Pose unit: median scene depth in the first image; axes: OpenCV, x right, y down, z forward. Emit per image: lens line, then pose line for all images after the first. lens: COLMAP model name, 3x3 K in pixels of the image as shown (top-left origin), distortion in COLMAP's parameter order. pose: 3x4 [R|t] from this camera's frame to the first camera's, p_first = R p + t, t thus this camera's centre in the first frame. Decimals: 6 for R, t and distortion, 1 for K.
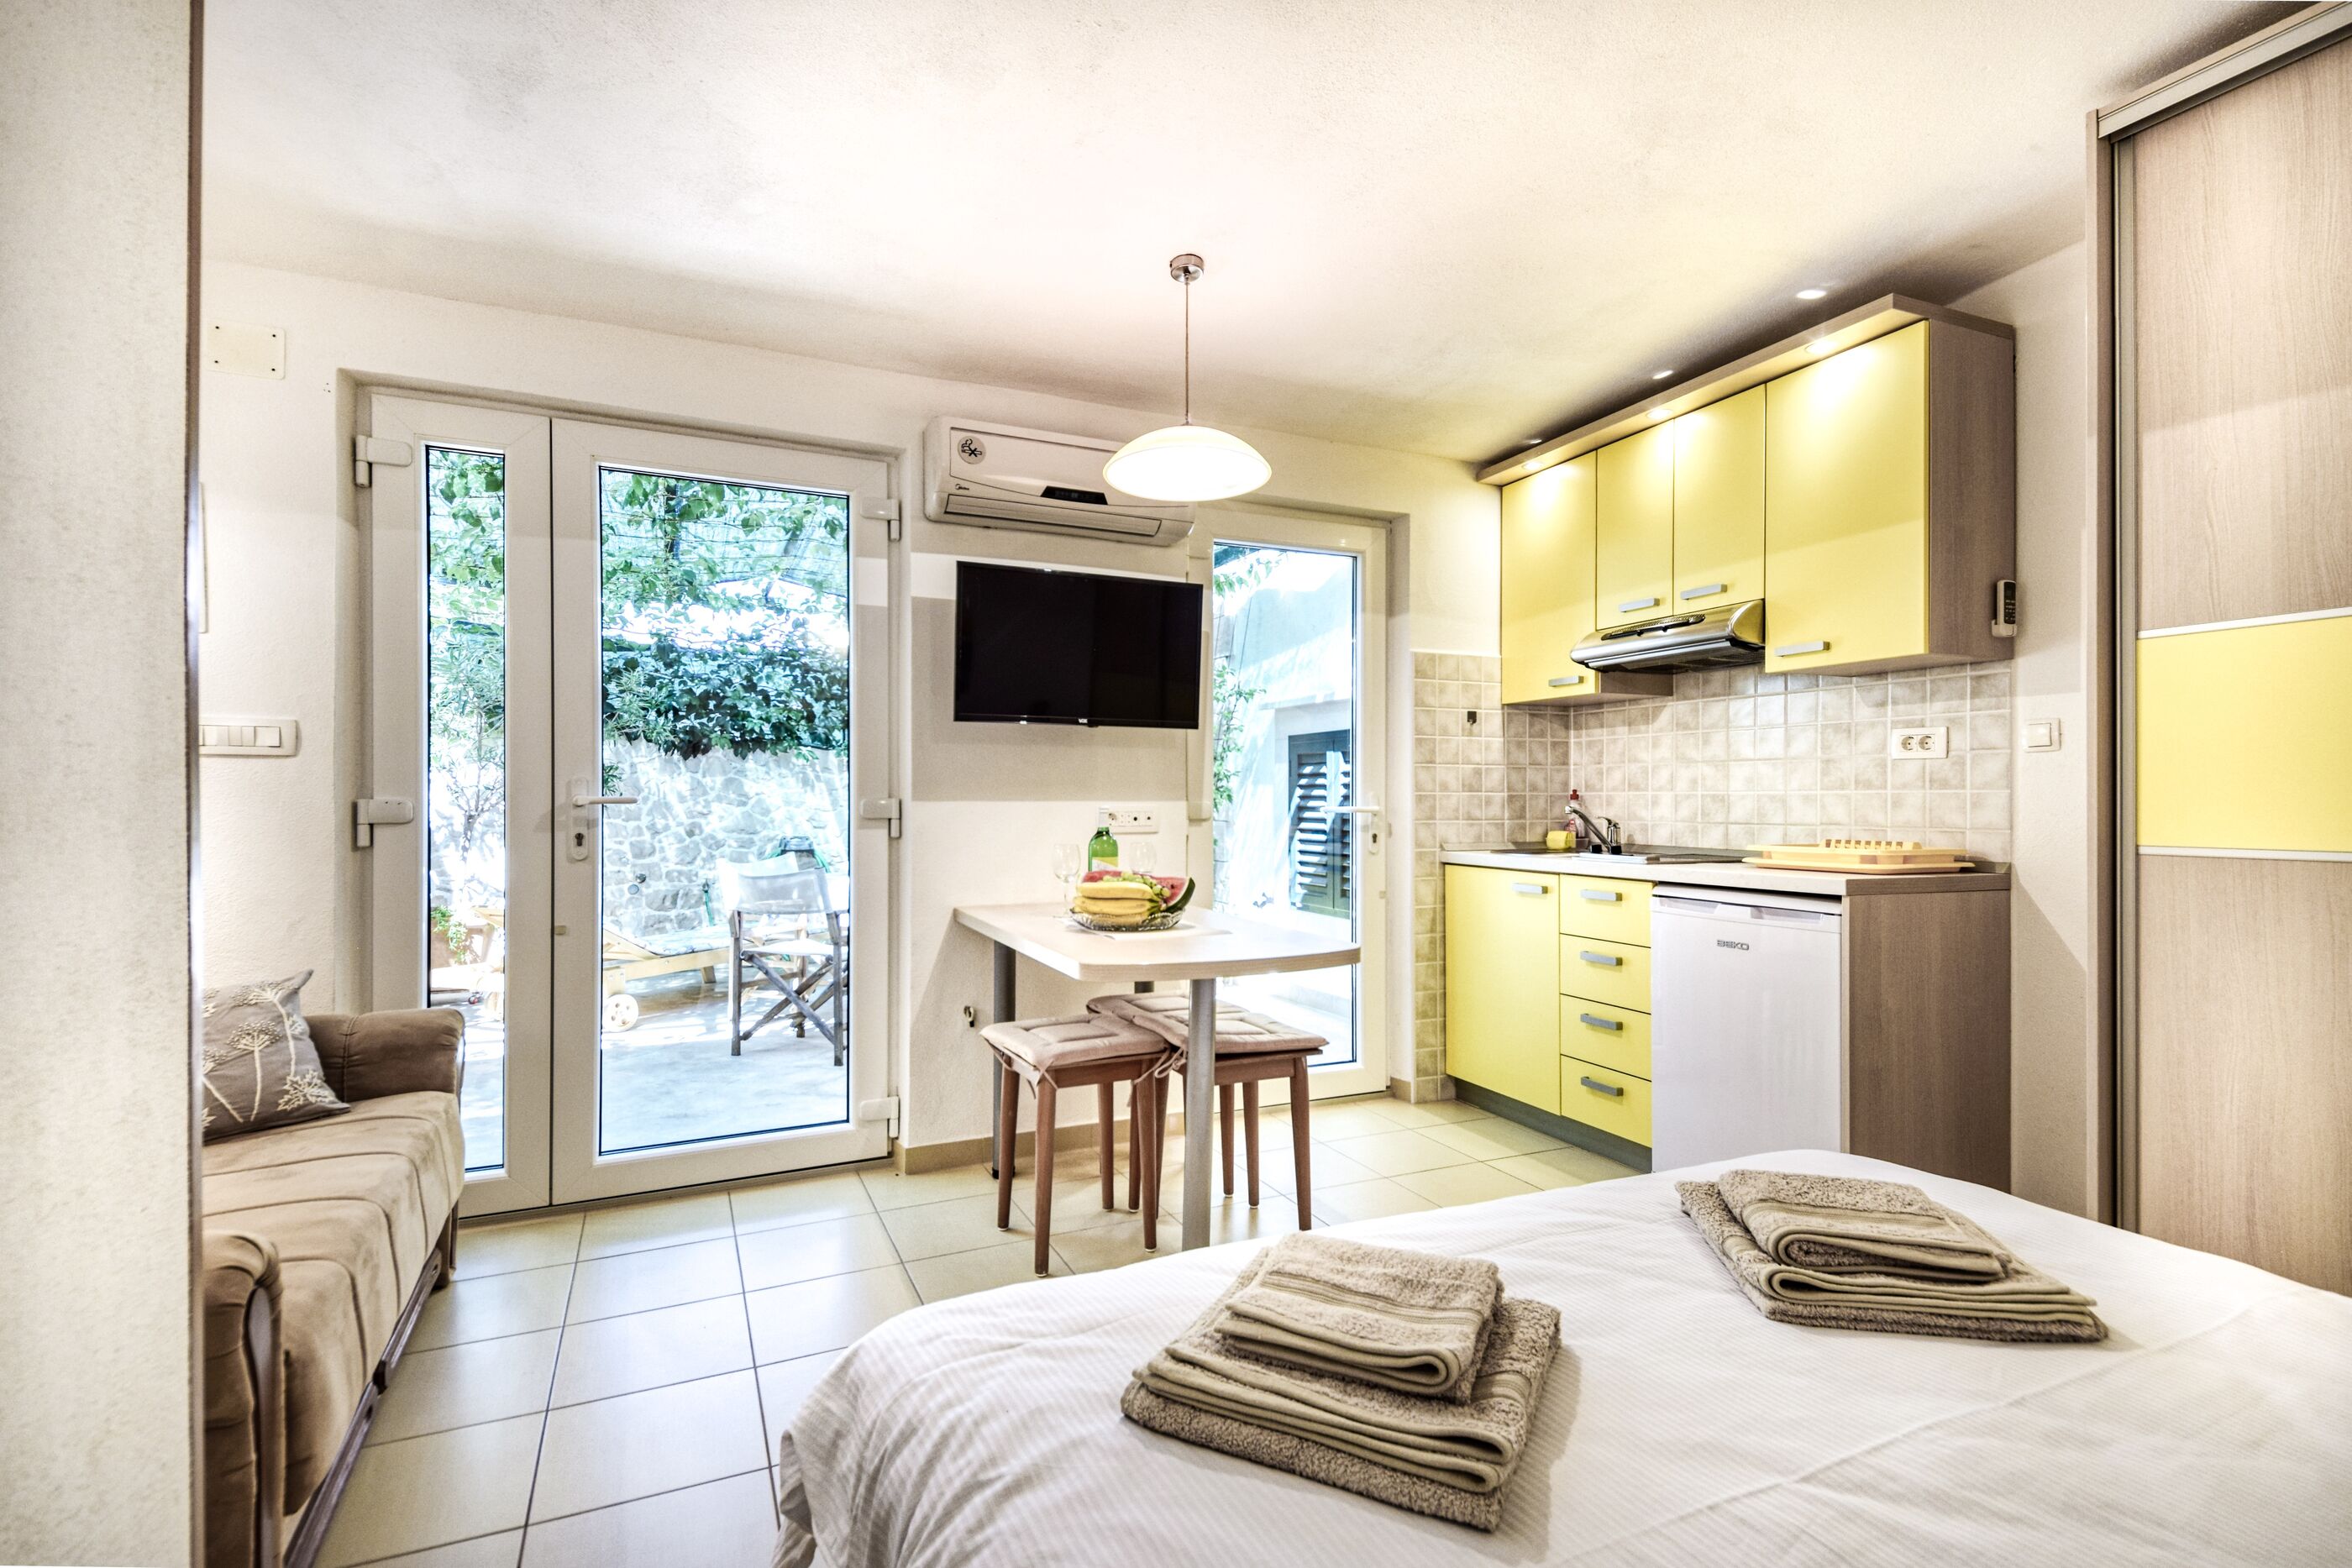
lens RADIAL K [[1085.8, 0, 1176.0], [0, 1085.8, 784.0], [0, 0, 1]] dist [-0.000364, -0.000032]
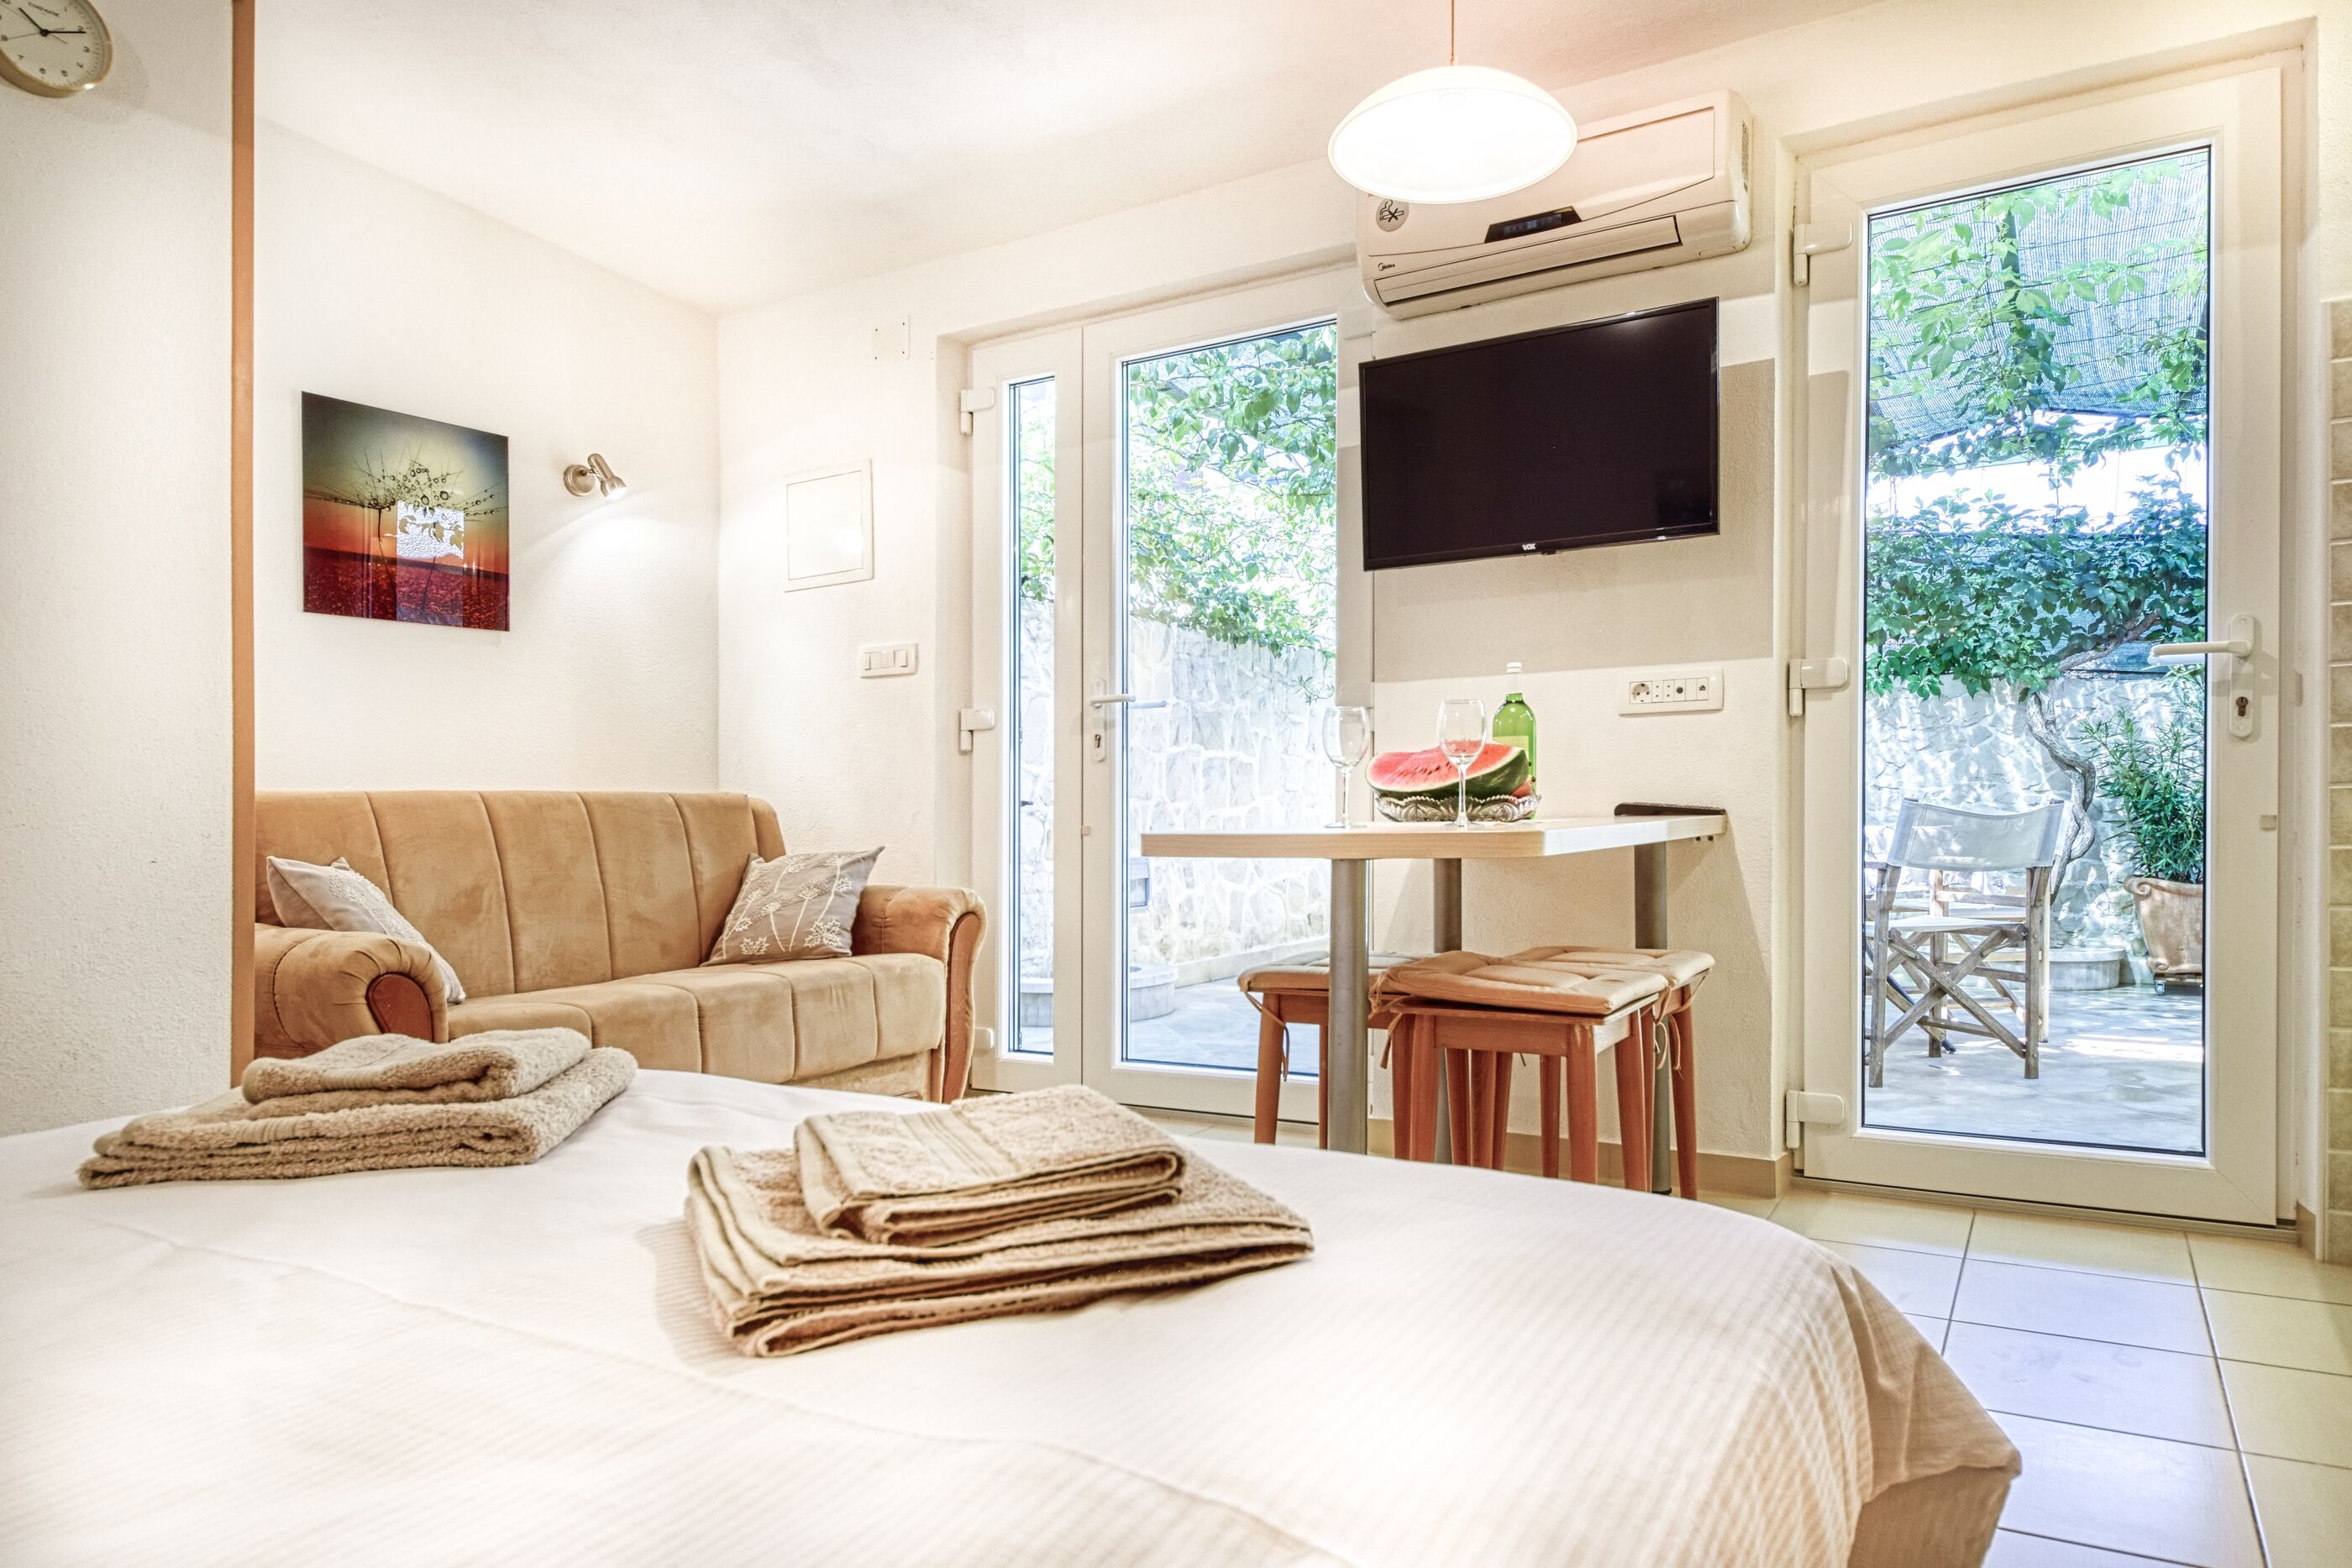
lens RADIAL K [[1489.9, 0, 1174.6], [0, 1489.9, 792.9], [0, 0, 1]] dist [0.003999, 0.001623]
pose [[0.554163, -0.014296, -0.832286, 0.590972], [0.025817, 0.999667, 0.000018, 0.095149], [0.832008, -0.021497, 0.554347, 0.284108]]
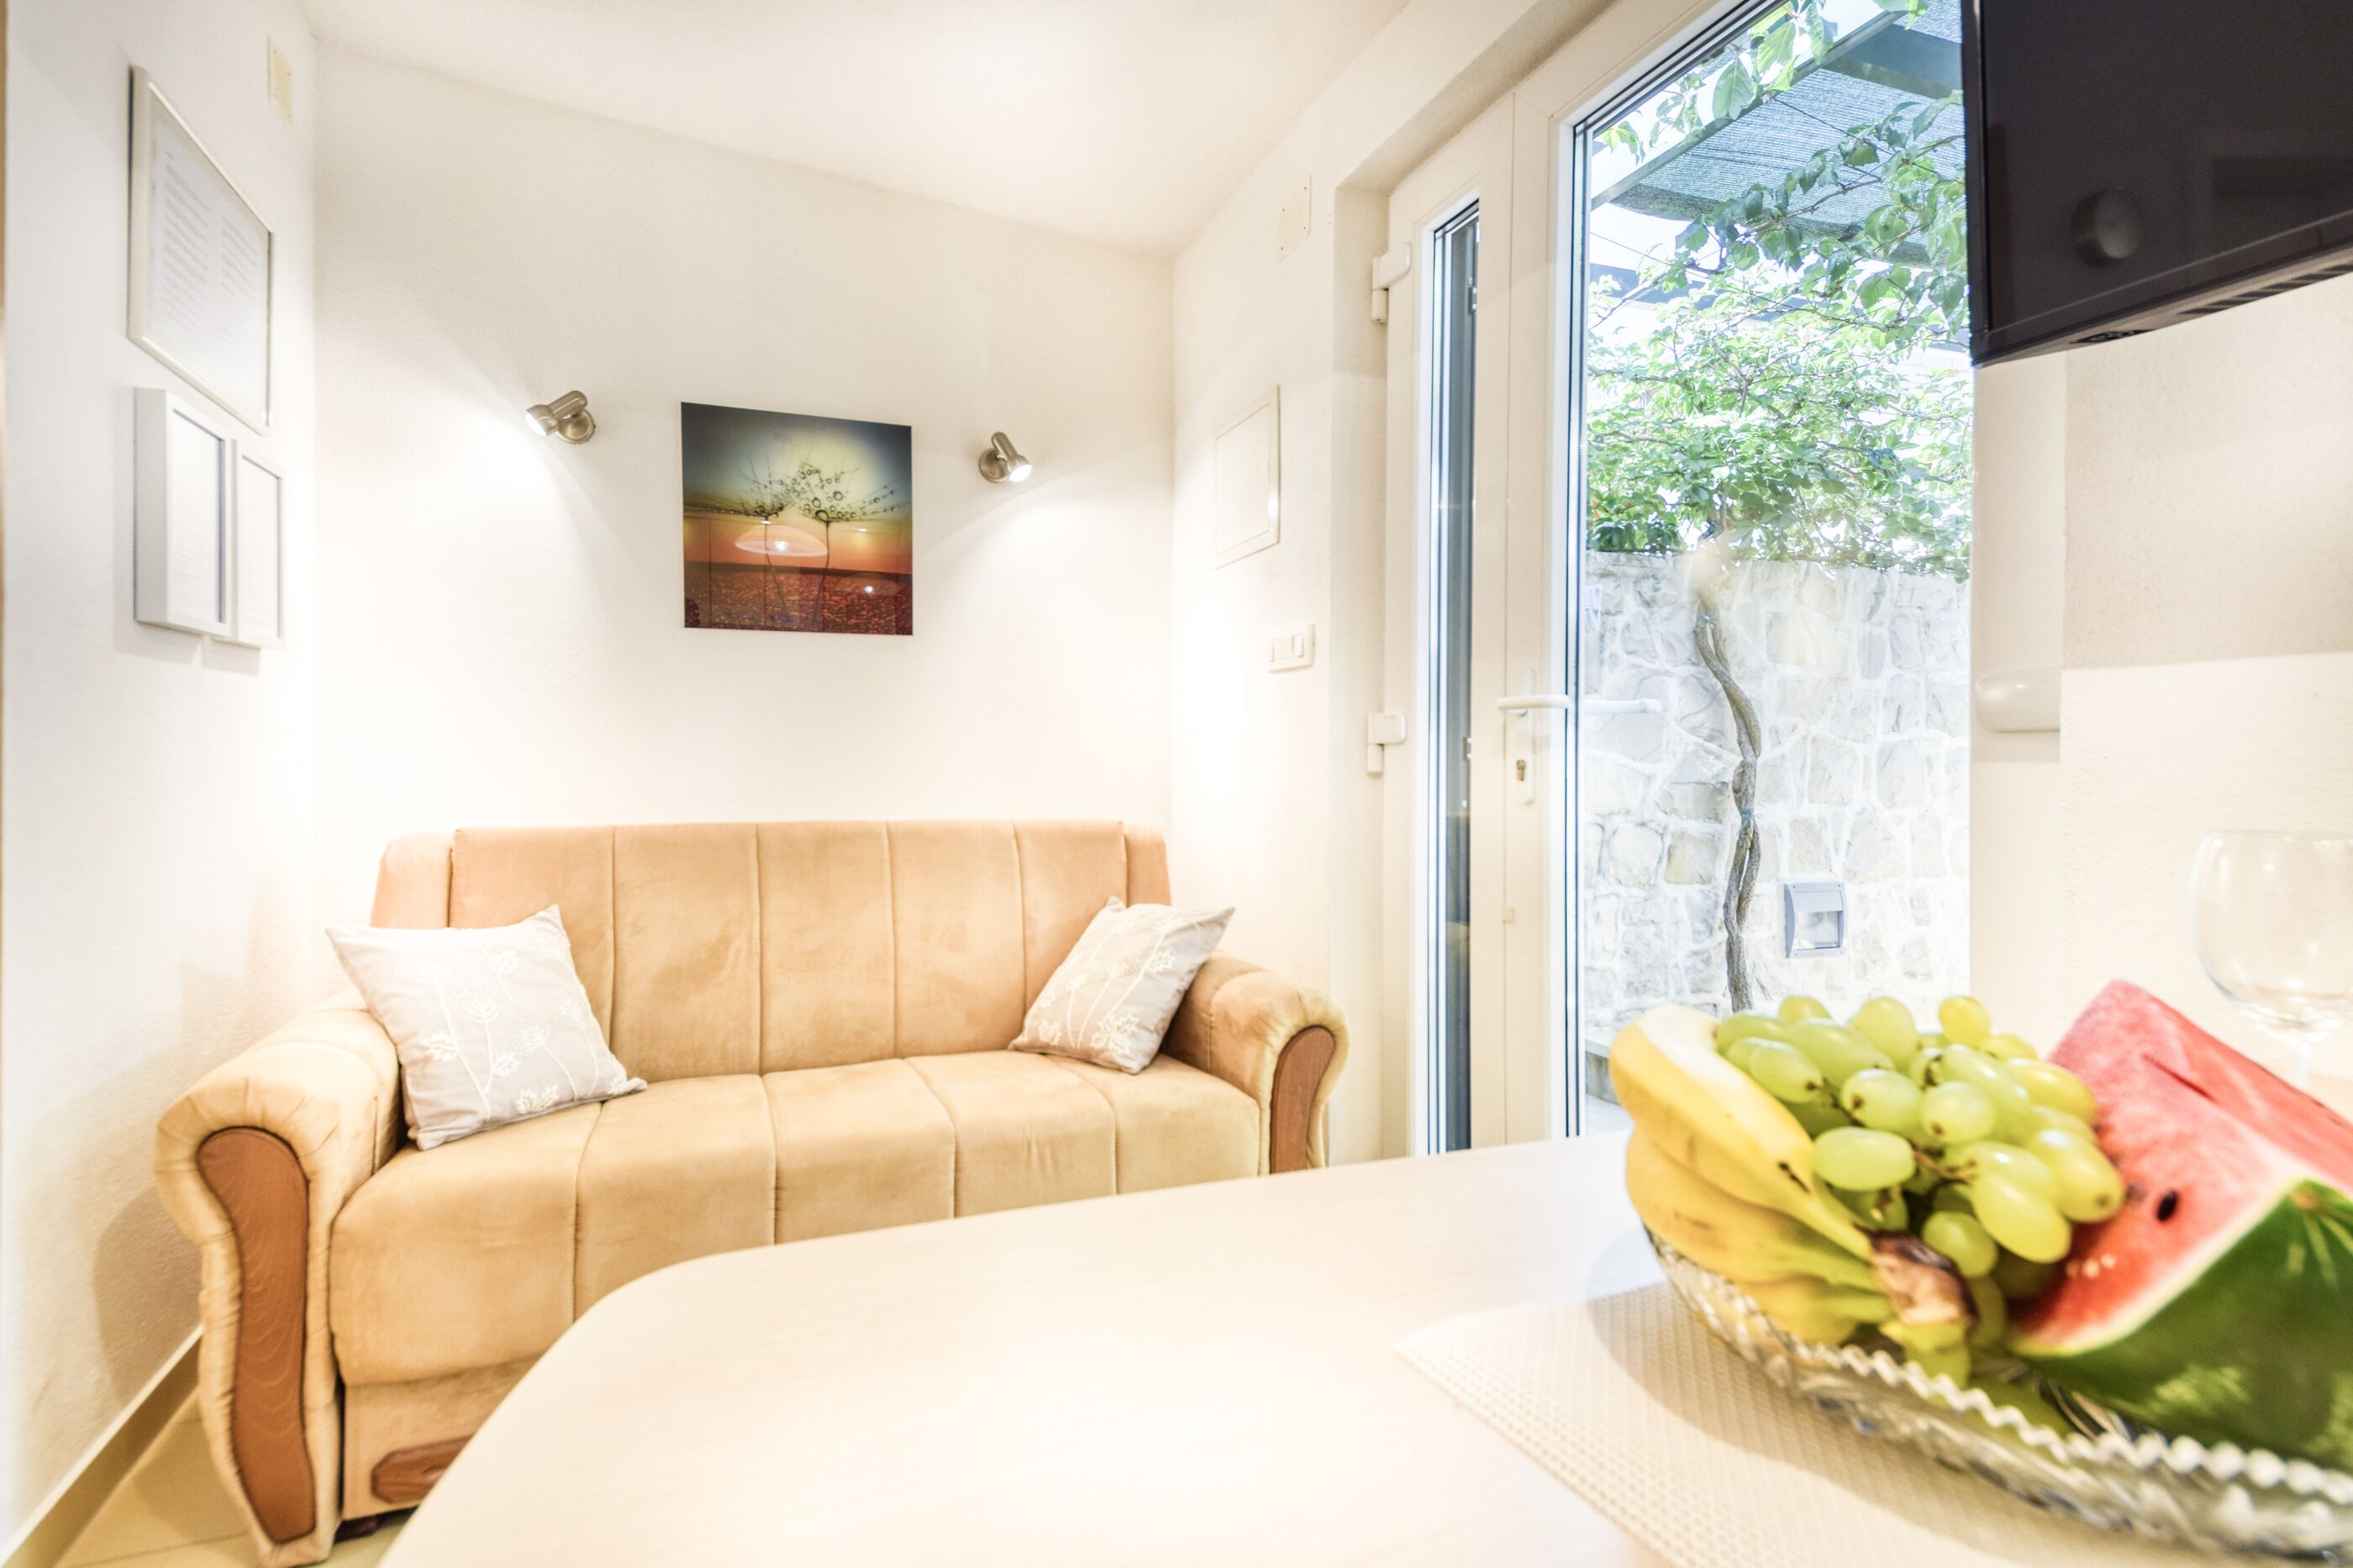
lens RADIAL K [[1140.3, 0, 1165.4], [0, 1140.3, 729.4], [0, 0, 1]] dist [0.038279, -0.000036]
pose [[-0.078494, -0.018642, -0.996740, 0.091511], [0.013671, 0.999711, -0.019775, 0.036458], [0.996821, -0.015178, -0.078216, 0.807284]]
